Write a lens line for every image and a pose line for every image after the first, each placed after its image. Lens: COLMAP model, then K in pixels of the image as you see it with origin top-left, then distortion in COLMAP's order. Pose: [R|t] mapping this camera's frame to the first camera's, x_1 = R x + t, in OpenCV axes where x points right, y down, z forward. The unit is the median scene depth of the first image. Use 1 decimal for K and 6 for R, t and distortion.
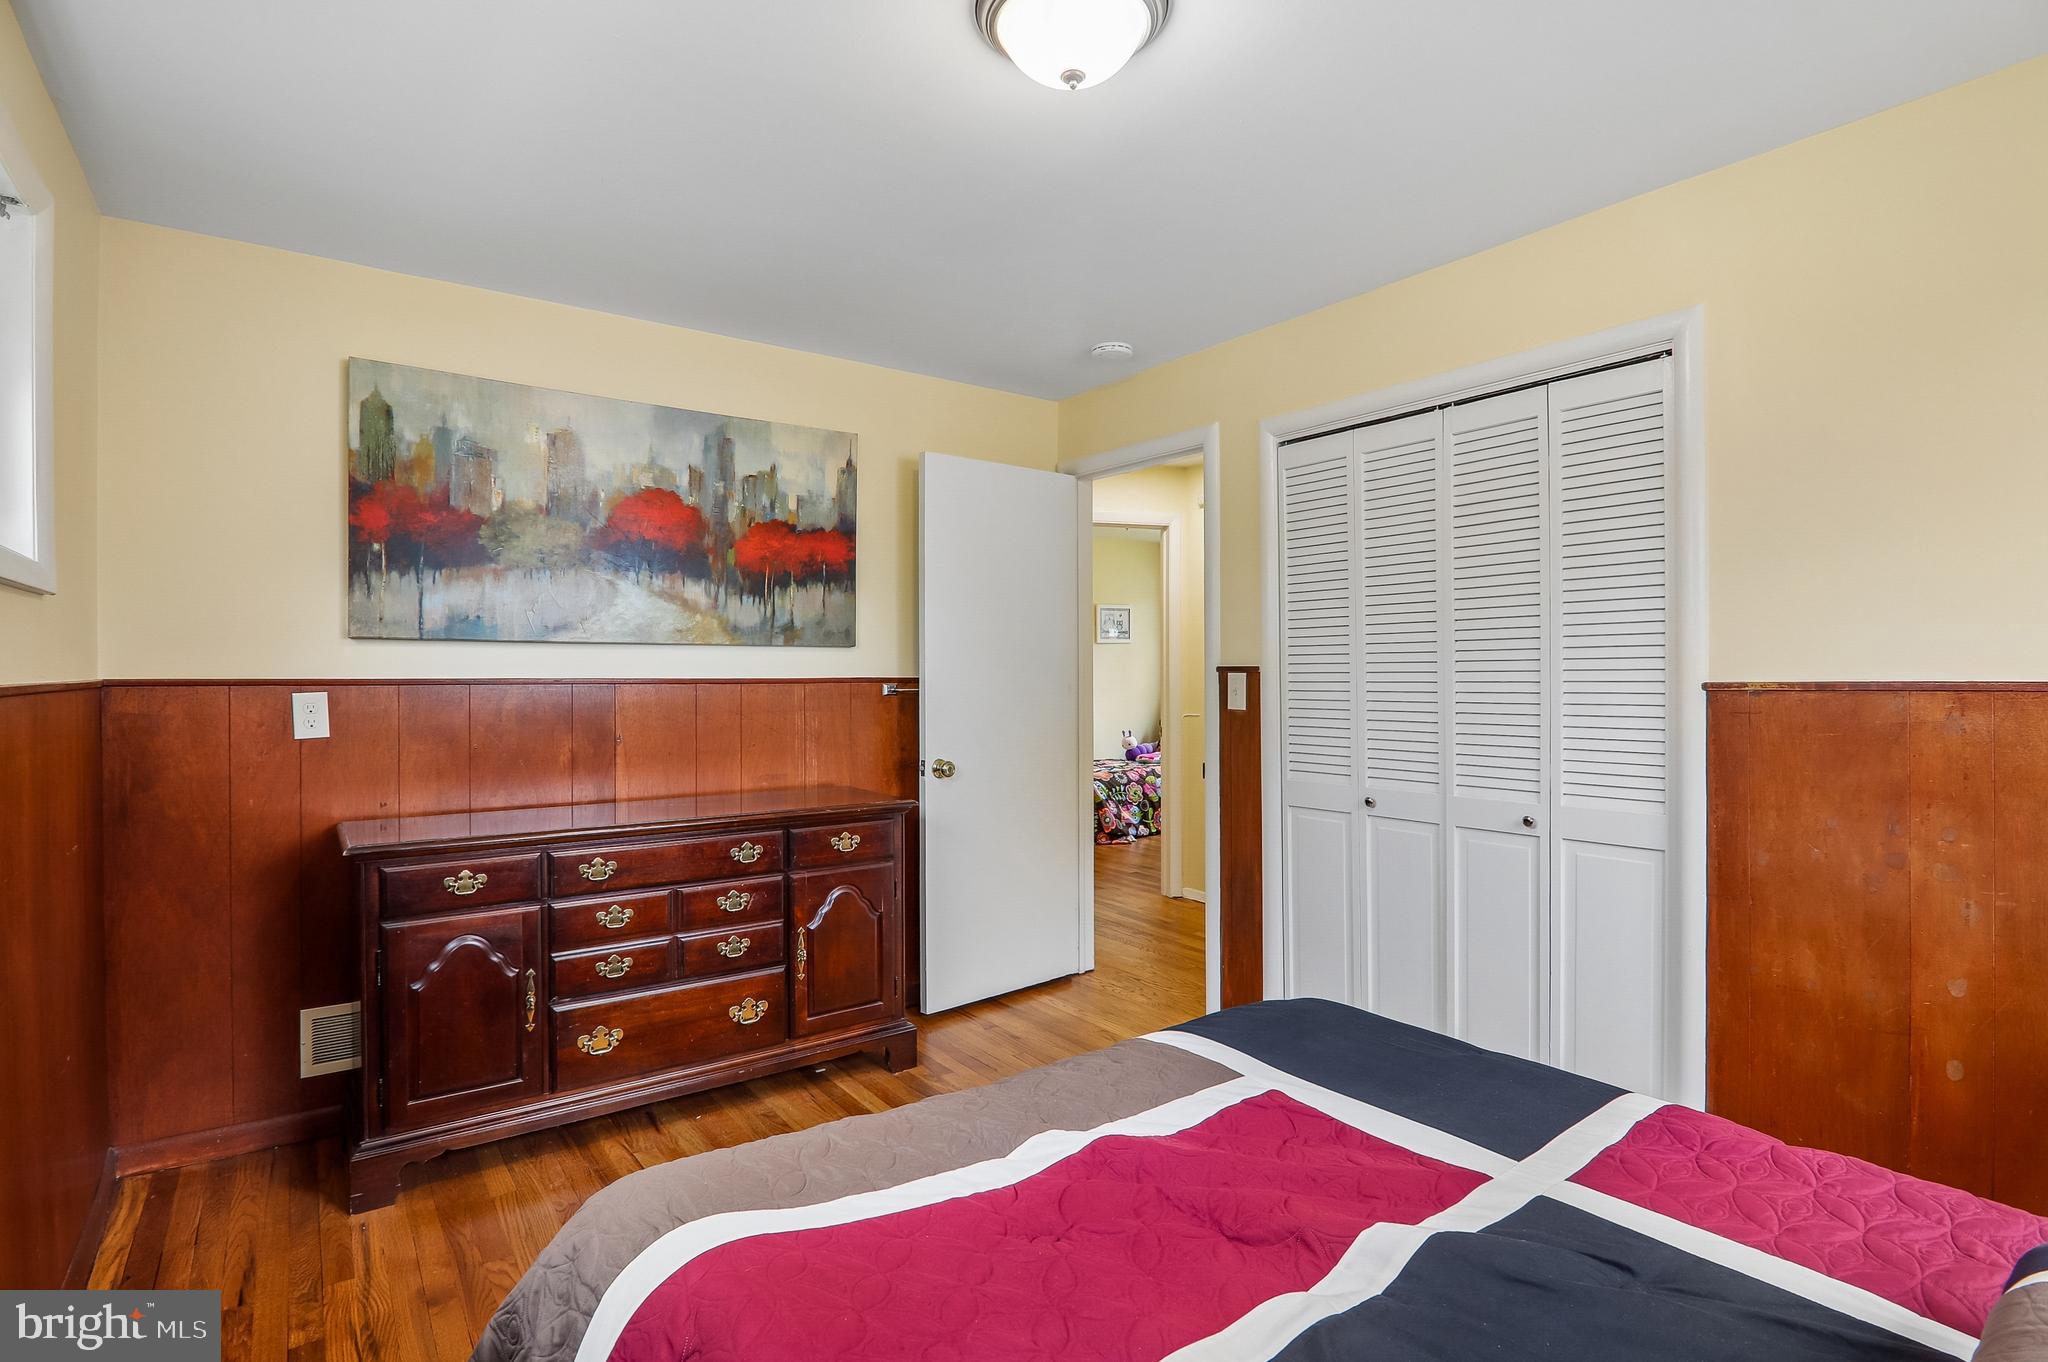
lens RADIAL K [[1018.0, 0, 1030.1], [0, 1018.0, 674.7], [0, 0, 1]] dist [-0.018709, -0.000224]
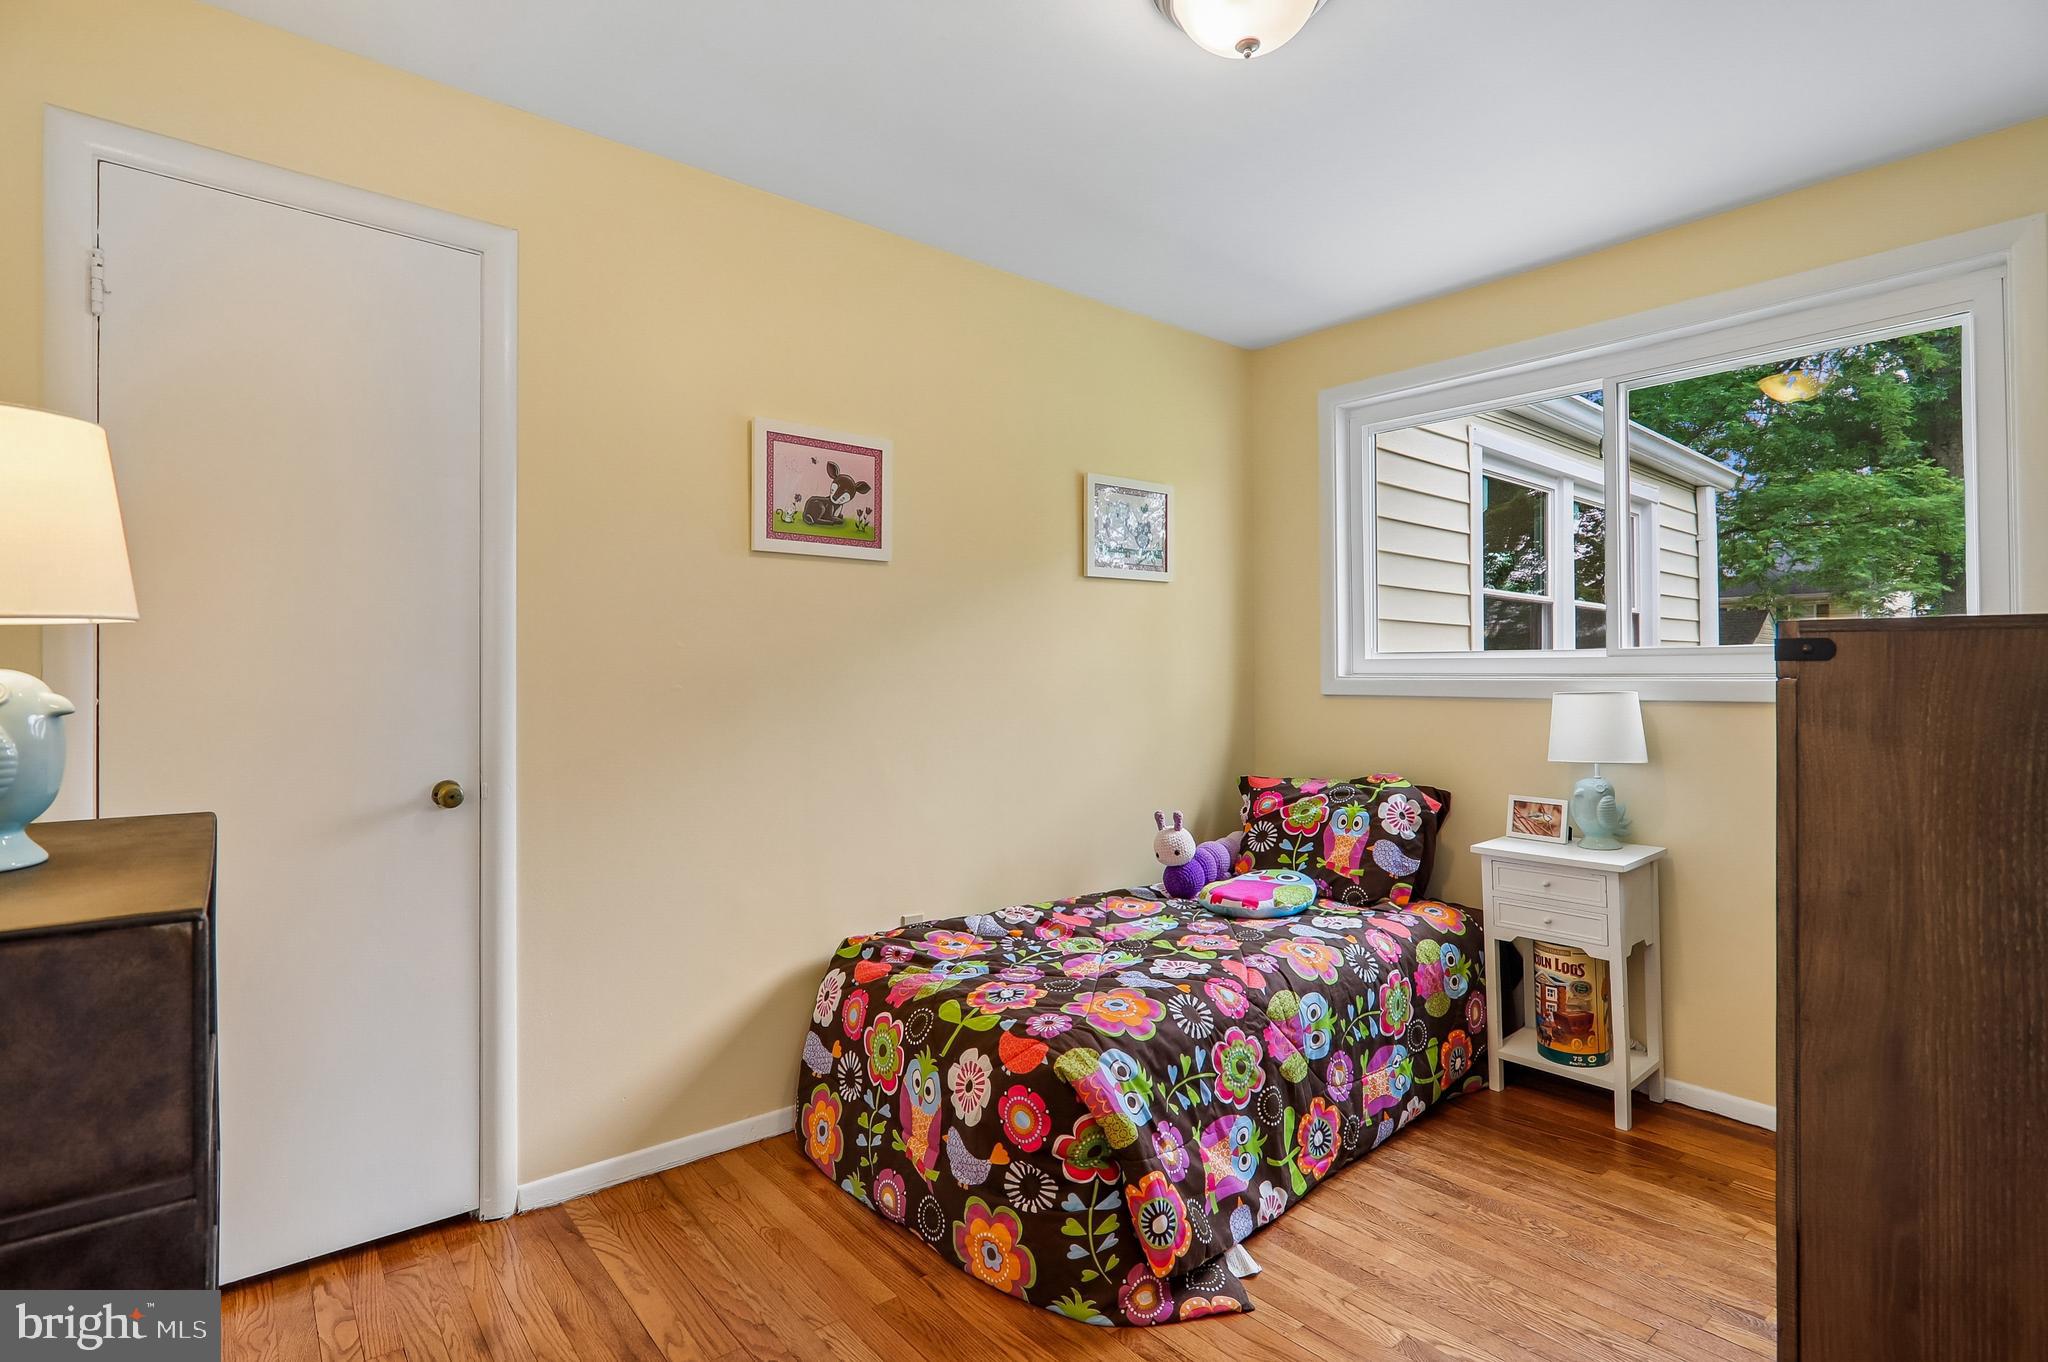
lens RADIAL K [[1018.0, 0, 1030.1], [0, 1018.0, 674.7], [0, 0, 1]] dist [-0.018709, -0.000224]
pose [[0.998581, 0.002041, 0.053208, 0.028789], [-0.001664, 0.999973, -0.007137, 0.008049], [-0.053221, 0.007038, 0.998558, 0.715855]]
